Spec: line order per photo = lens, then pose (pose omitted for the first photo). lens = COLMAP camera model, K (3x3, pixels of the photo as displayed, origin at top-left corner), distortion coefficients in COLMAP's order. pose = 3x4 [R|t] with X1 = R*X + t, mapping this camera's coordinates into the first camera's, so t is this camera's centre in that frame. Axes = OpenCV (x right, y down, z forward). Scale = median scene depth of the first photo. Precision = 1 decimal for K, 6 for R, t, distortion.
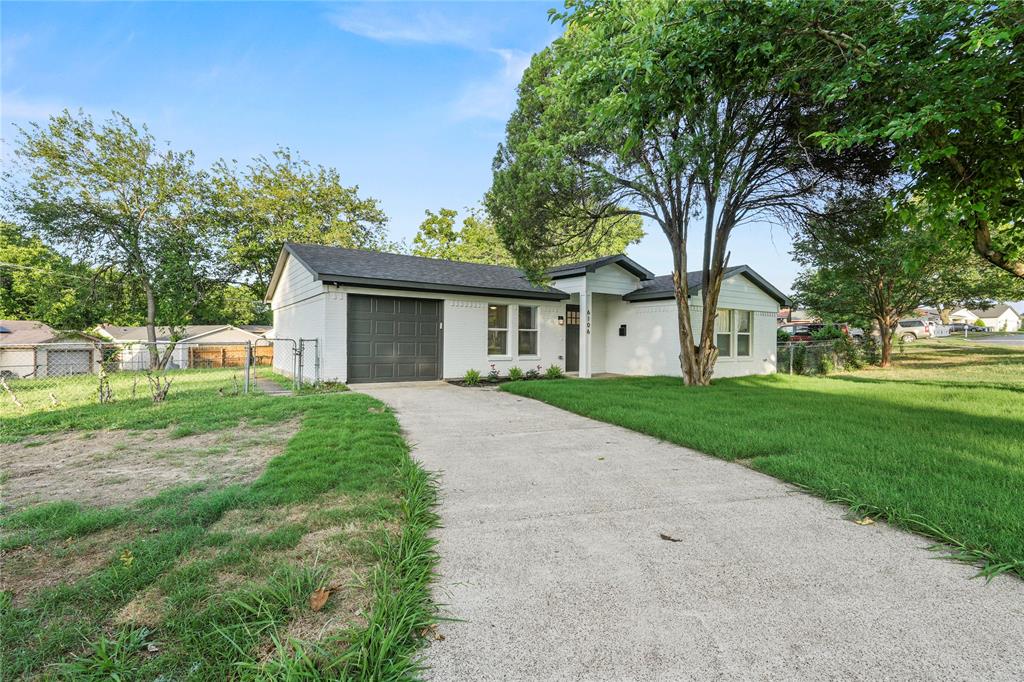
lens RADIAL K [[482.7, 0, 511.8], [0, 482.7, 340.6], [0, 0, 1]] dist [-0.004144, -0.001517]
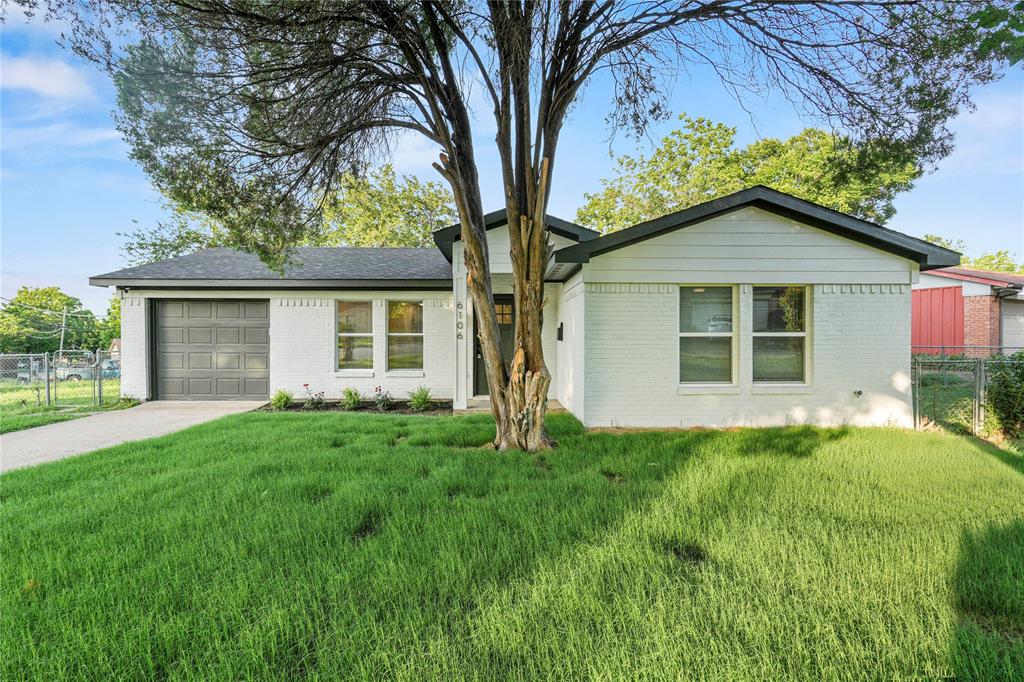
lens RADIAL K [[482.7, 0, 511.6], [0, 482.7, 343.7], [0, 0, 1]] dist [-0.004144, -0.001517]
pose [[0.839334, -0.009722, -0.543529, 0.557685], [0.006381, 0.999947, -0.008031, -0.001954], [0.543578, 0.003272, 0.839352, 0.505737]]
